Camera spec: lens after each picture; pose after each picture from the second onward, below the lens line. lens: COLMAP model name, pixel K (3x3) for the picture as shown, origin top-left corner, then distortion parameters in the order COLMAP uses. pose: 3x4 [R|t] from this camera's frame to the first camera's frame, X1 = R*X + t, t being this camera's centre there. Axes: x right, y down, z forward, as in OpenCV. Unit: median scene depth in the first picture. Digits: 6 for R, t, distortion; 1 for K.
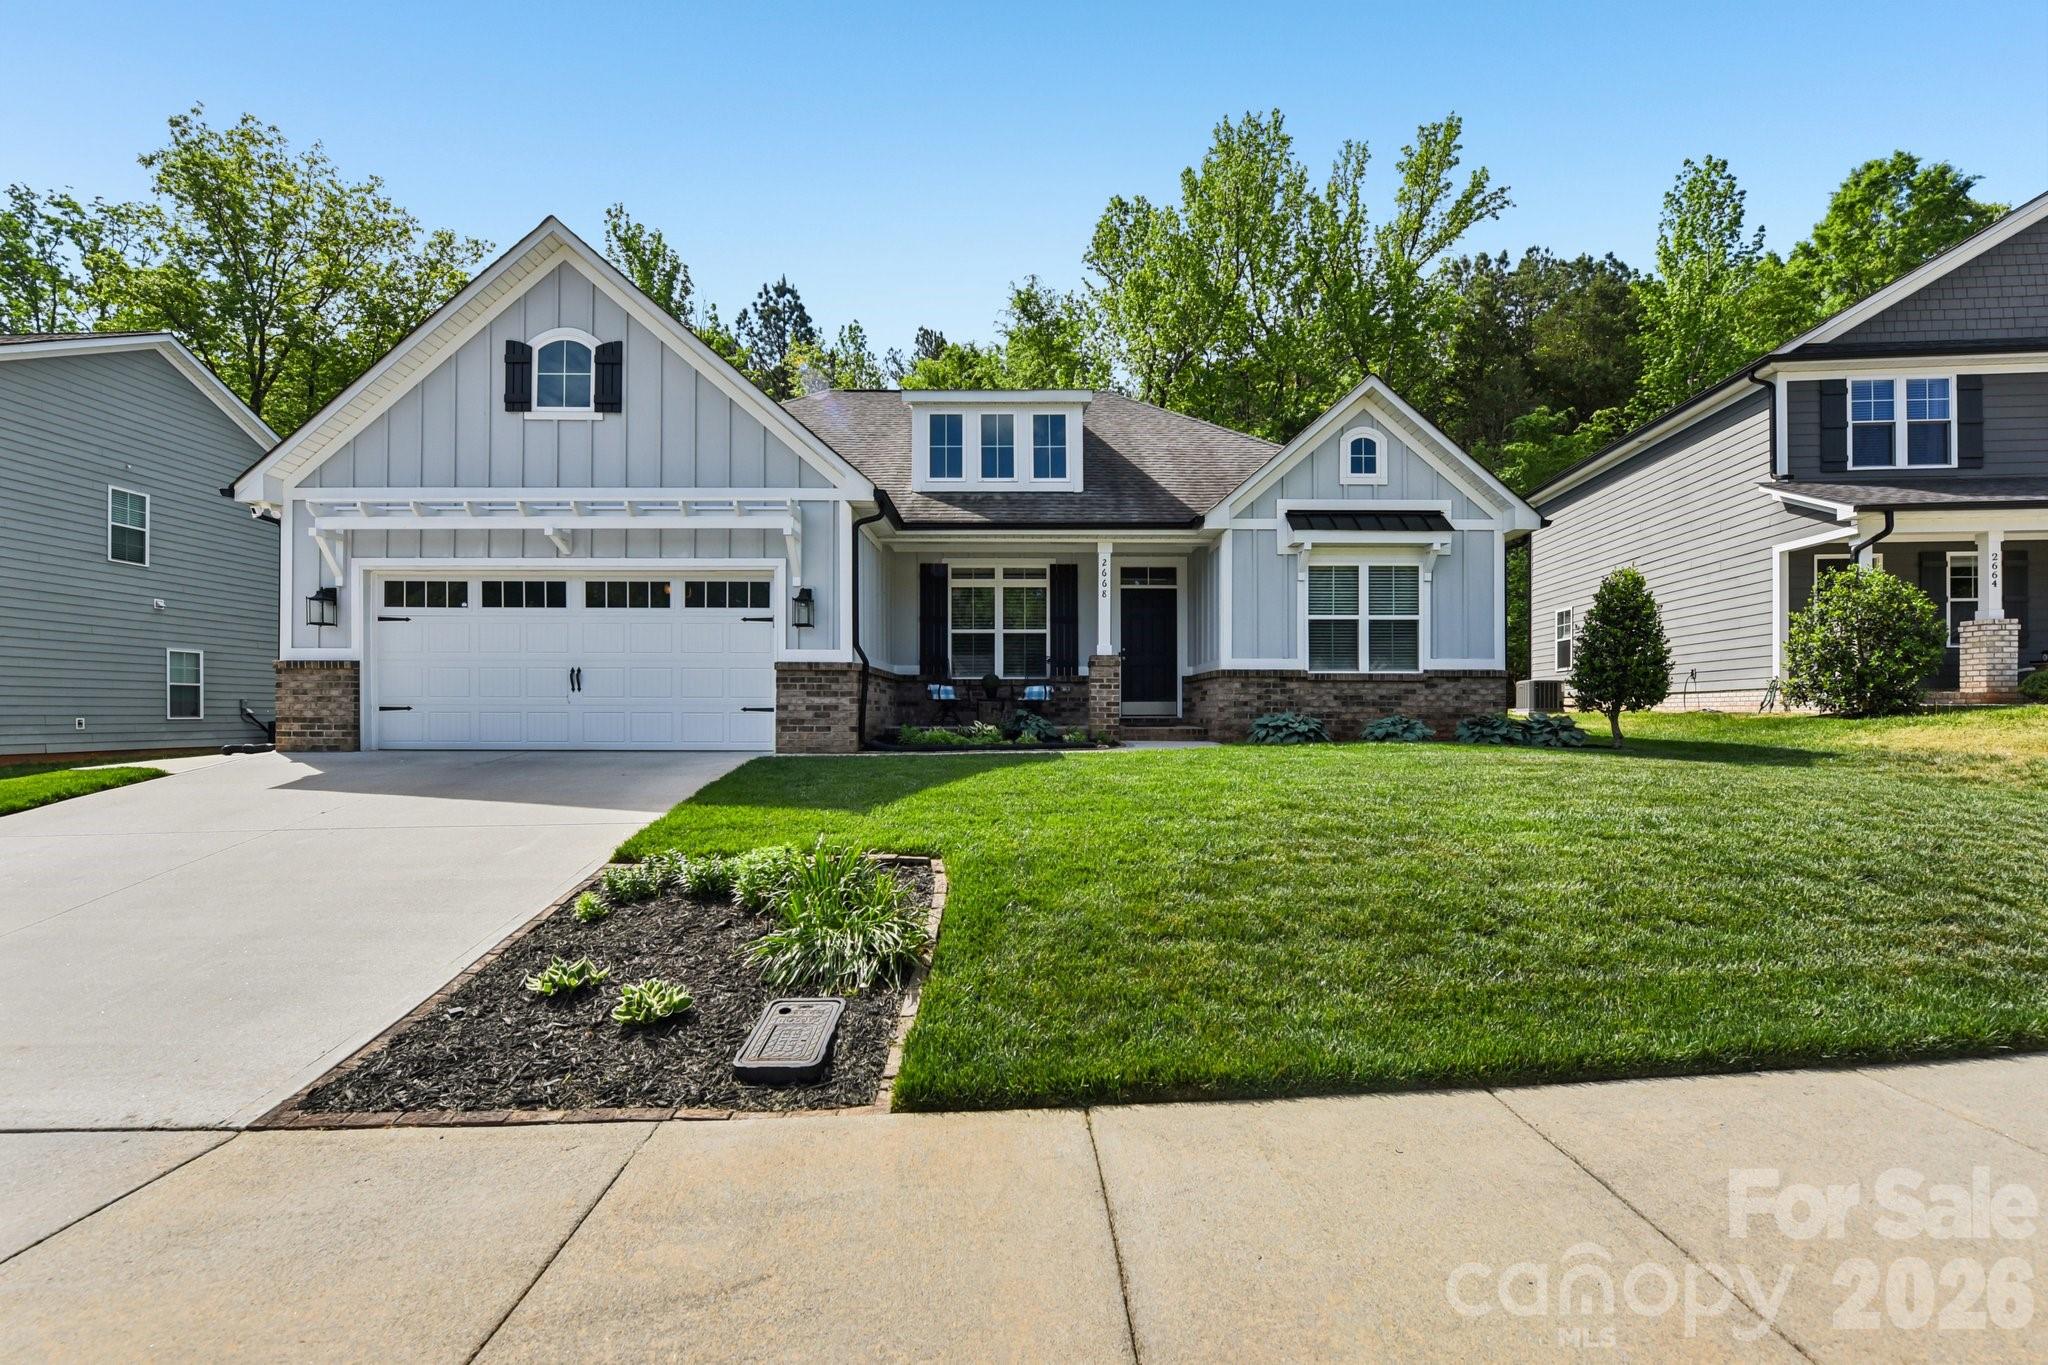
lens RADIAL K [[805.4, 0, 1027.1], [0, 805.4, 703.2], [0, 0, 1]] dist [-0.002575, -0.005838]
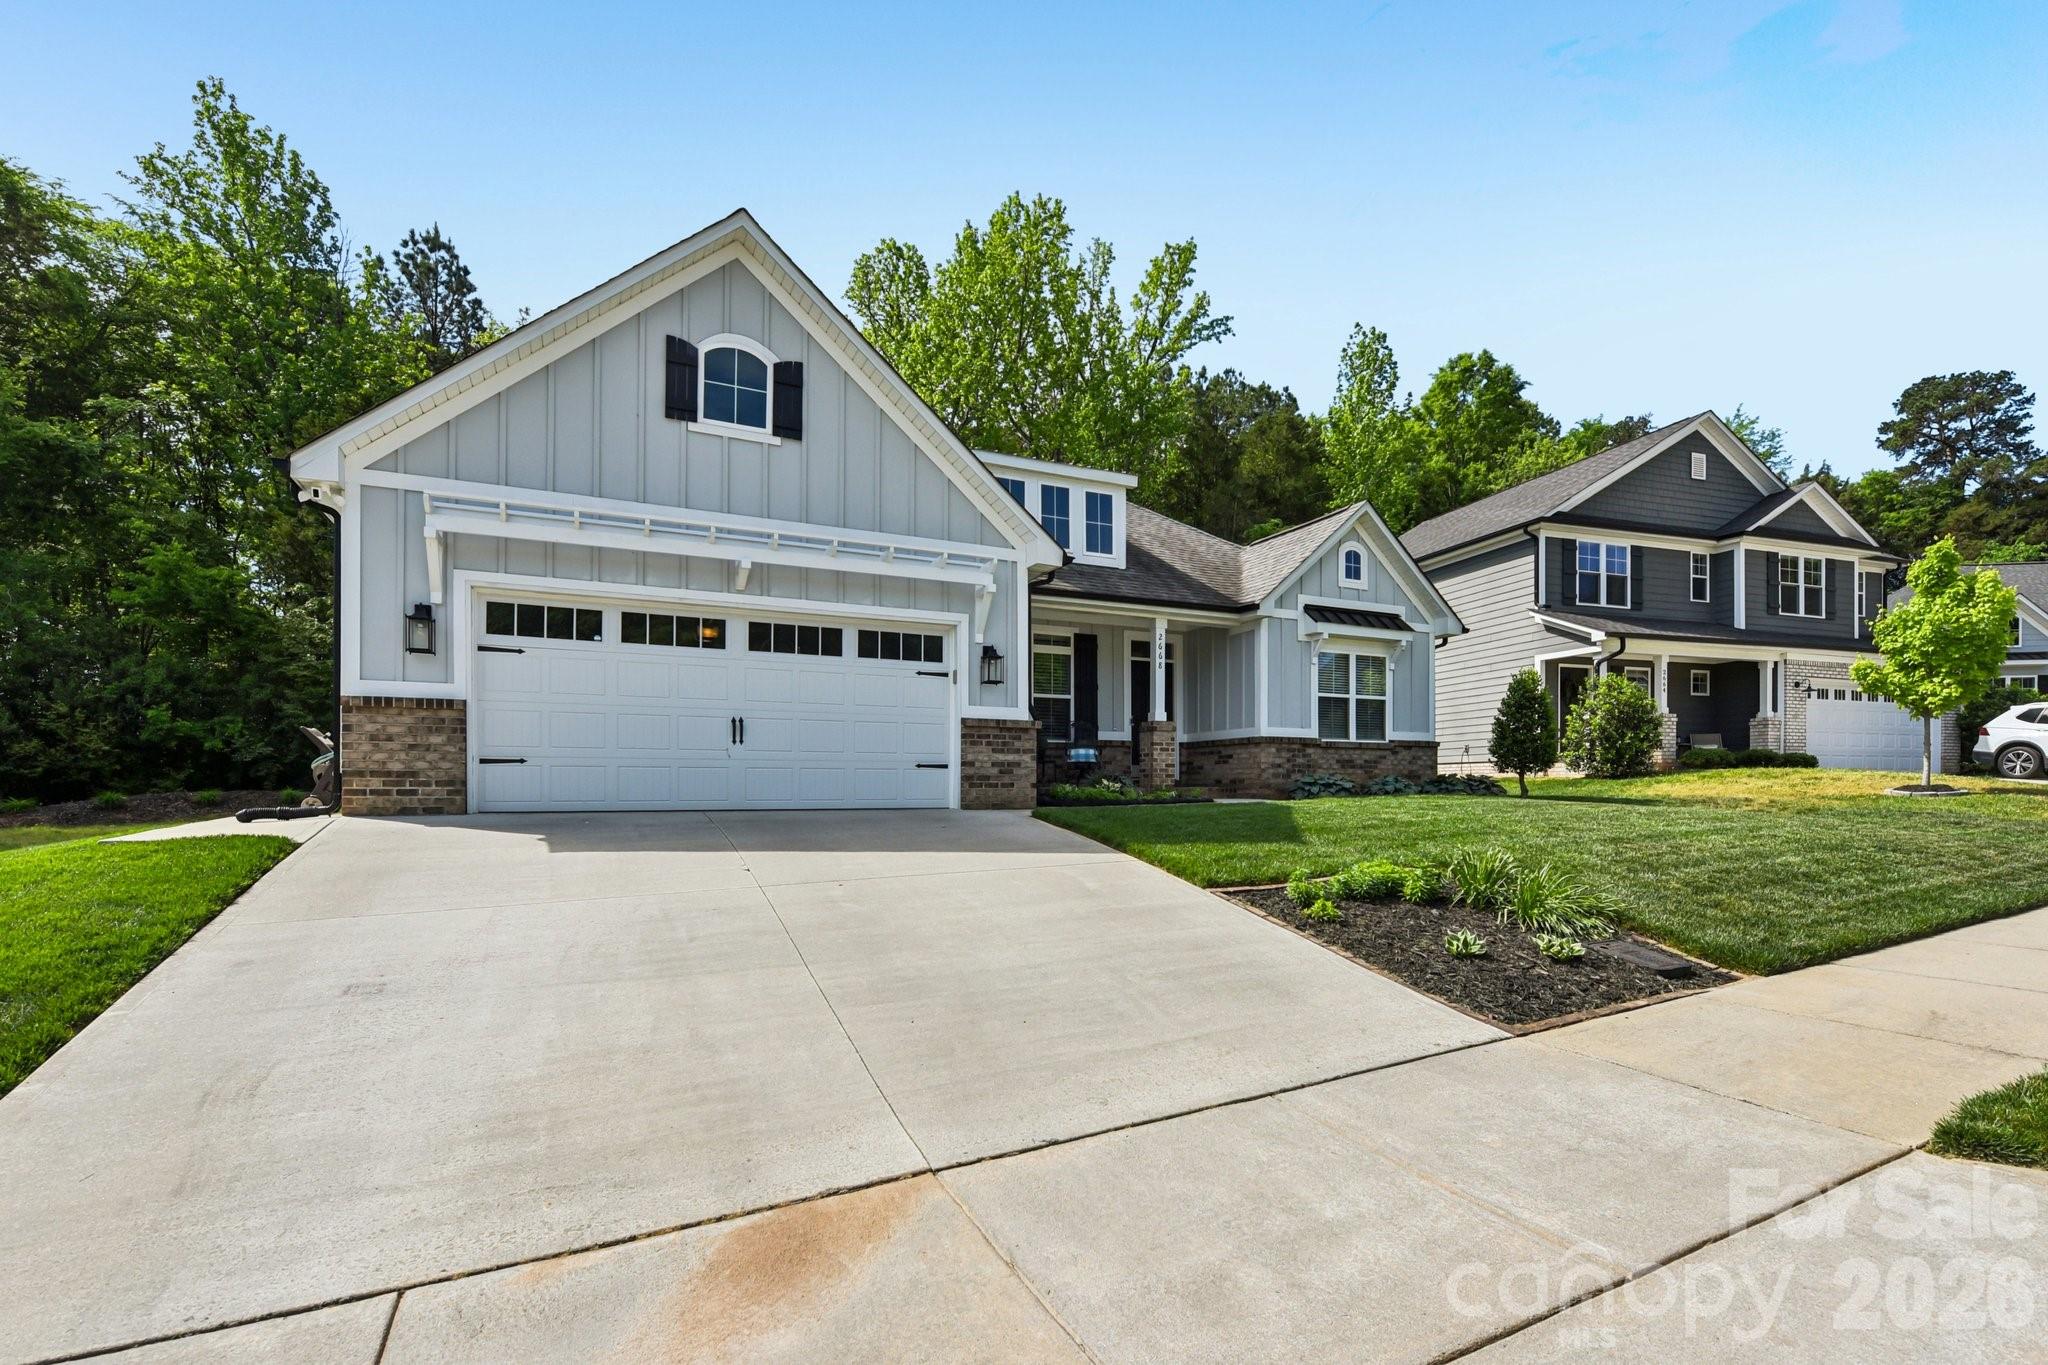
lens RADIAL K [[874.5, 0, 1015.1], [0, 874.5, 785.9], [0, 0, 1]] dist [-0.000029, -0.006372]
pose [[0.913881, -0.001059, 0.405981, -0.598710], [-0.002072, 0.999971, 0.007272, 0.021474], [-0.405977, -0.007487, 0.913853, -0.011486]]
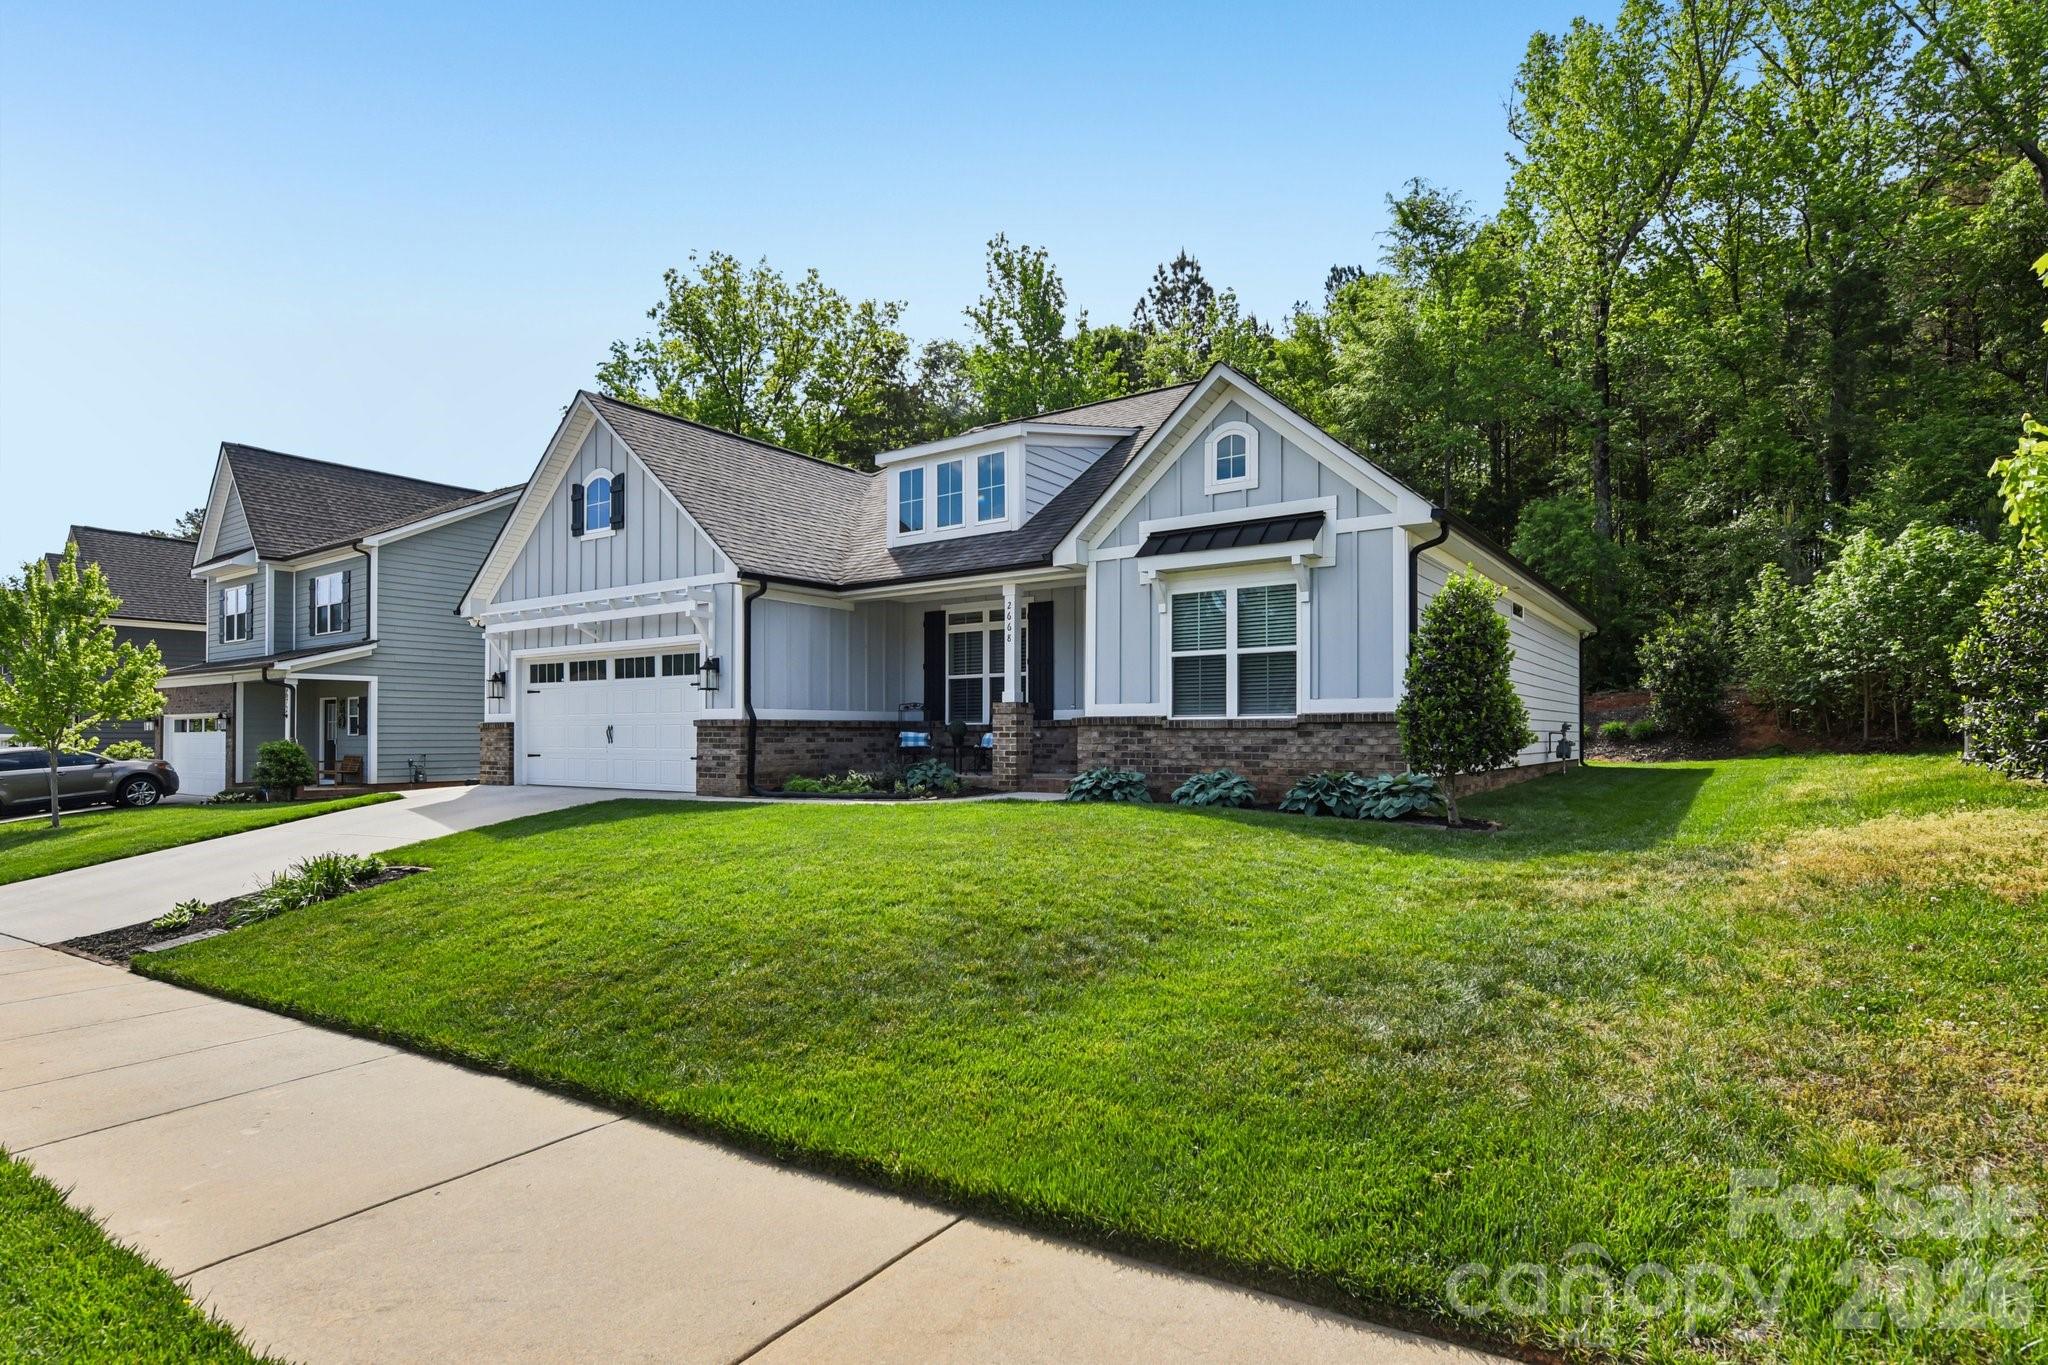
lens RADIAL K [[1013.5, 0, 1066.5], [0, 1013.5, 716.1], [0, 0, 1]] dist [0.001278, 0.000109]
pose [[0.829680, -0.013397, -0.558079, 0.864290], [0.008273, 0.999897, -0.011704, -0.029544], [0.558178, 0.005094, 0.829705, 0.040490]]
